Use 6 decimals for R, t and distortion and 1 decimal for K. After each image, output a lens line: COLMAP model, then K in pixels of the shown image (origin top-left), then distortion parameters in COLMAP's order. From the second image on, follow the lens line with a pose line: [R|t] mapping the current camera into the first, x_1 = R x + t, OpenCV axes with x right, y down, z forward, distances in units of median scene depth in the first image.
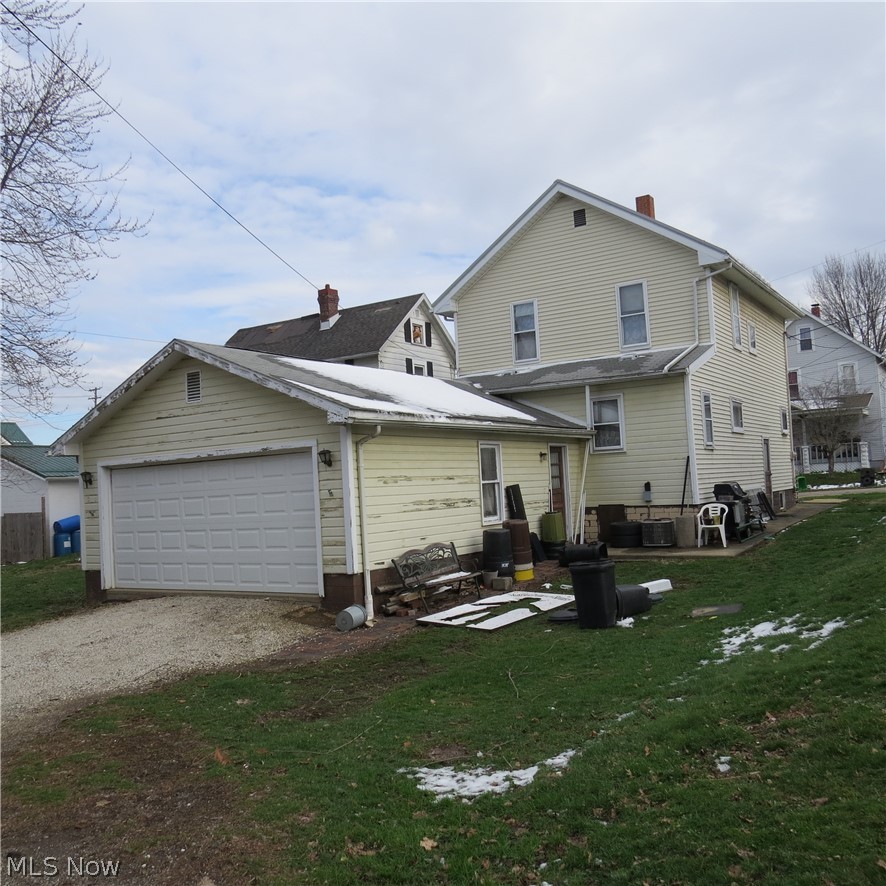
lens RADIAL K [[865.0, 0, 443.0], [0, 865.0, 443.0], [0, 0, 1]] dist [0.000607, 0.004923]
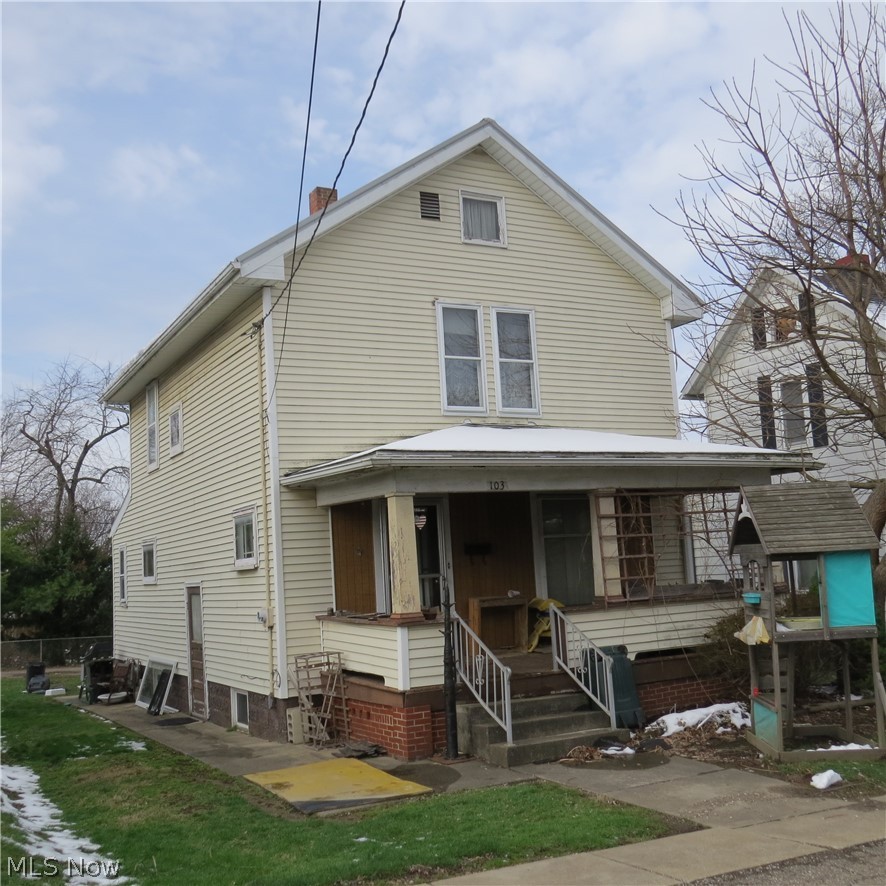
lens RADIAL K [[1010.0, 0, 443.0], [0, 1010.0, 443.0], [0, 0, 1]] dist [0.000060, 0.000038]
pose [[-0.480911, -0.033965, -0.876111, 0.631711], [0.126560, 0.986095, -0.107700, -0.003570], [0.867587, -0.162675, -0.469926, 1.040254]]
